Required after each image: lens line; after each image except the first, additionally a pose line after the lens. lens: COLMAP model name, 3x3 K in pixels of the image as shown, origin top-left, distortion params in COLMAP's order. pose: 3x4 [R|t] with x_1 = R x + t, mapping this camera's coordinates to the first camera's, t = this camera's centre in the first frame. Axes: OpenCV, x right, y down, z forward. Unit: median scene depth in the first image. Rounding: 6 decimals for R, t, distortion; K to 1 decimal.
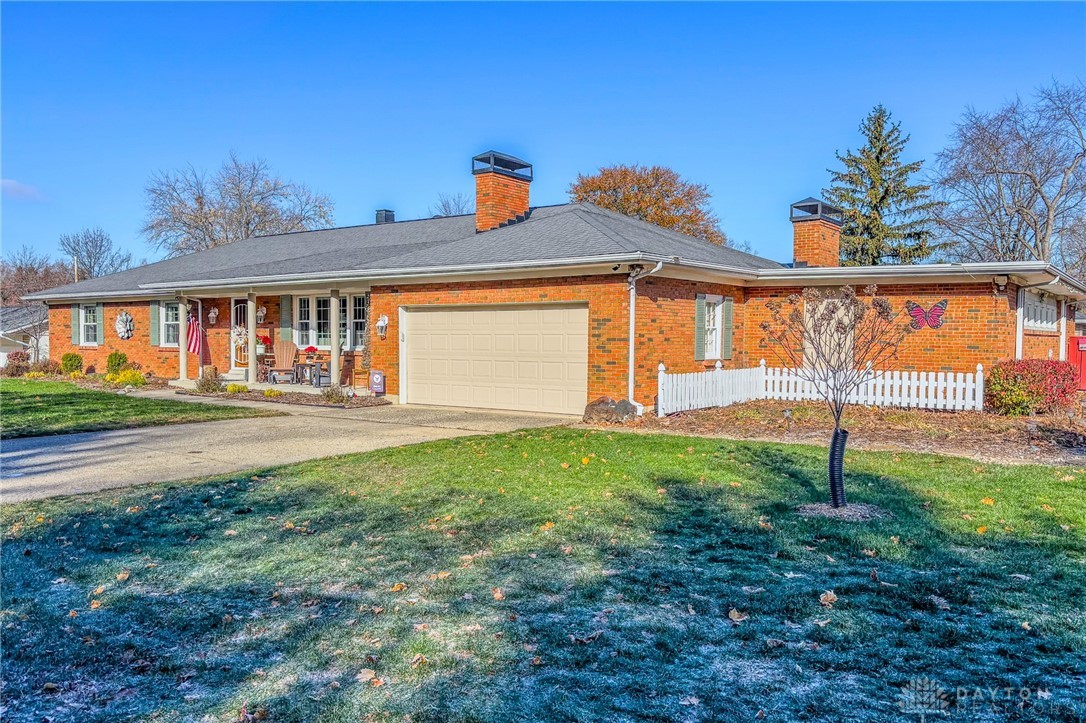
lens RADIAL K [[476.8, 0, 535.0], [0, 476.8, 366.4], [0, 0, 1]] dist [0.022470, -0.027823]
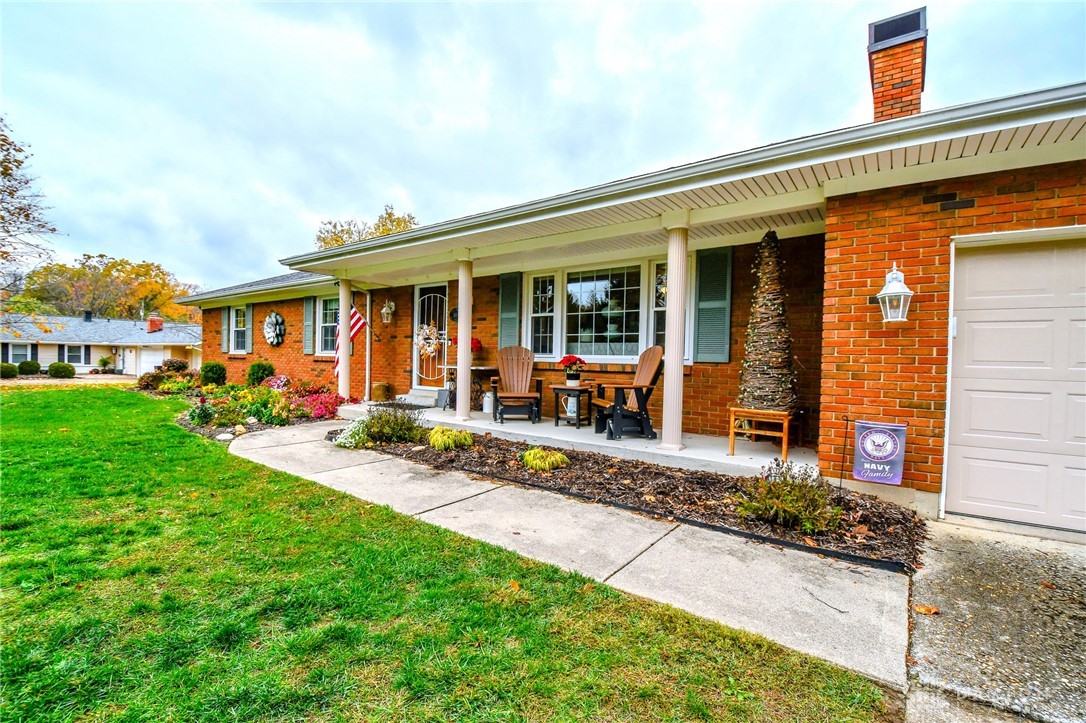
lens RADIAL K [[476.8, 0, 535.0], [0, 476.8, 366.4], [0, 0, 1]] dist [0.022470, -0.027823]
pose [[0.979640, 0.014581, -0.200233, -0.319356], [-0.019632, 0.999537, -0.023264, -0.013431], [0.199801, 0.026722, 0.979472, 0.355847]]
